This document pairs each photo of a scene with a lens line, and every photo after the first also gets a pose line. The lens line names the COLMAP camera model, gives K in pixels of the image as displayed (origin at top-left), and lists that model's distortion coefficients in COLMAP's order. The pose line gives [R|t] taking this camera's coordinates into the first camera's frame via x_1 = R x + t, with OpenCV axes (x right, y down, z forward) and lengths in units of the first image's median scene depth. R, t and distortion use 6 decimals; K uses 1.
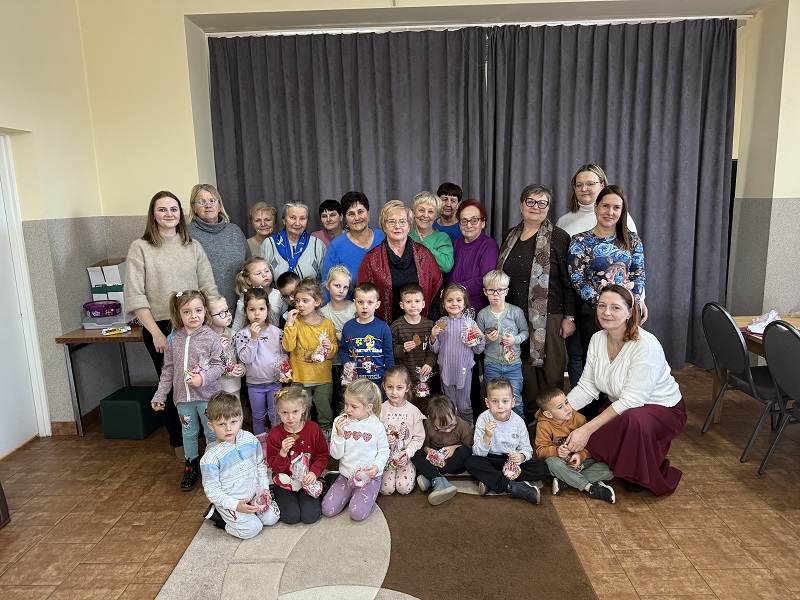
lens RADIAL K [[568.2, 0, 399.0], [0, 568.2, 304.5], [0, 0, 1]] dist [0.001098, -0.004289]
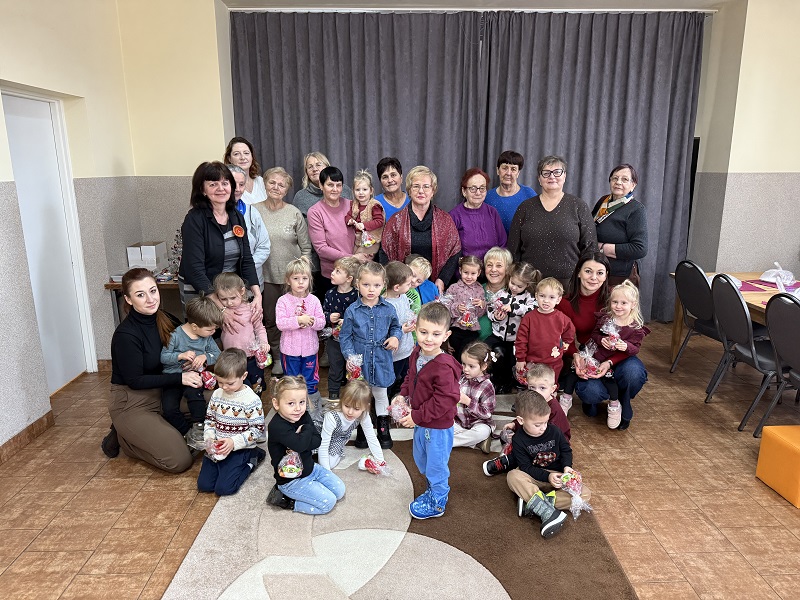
lens RADIAL K [[553.3, 0, 400.0], [0, 553.3, 300.0], [0, 0, 1]] dist [0.002854, -0.002670]
pose [[0.998815, 0.010402, 0.047549, -0.049920], [-0.012764, 0.998686, 0.049631, 0.020339], [-0.046970, -0.050179, 0.997635, -0.087997]]
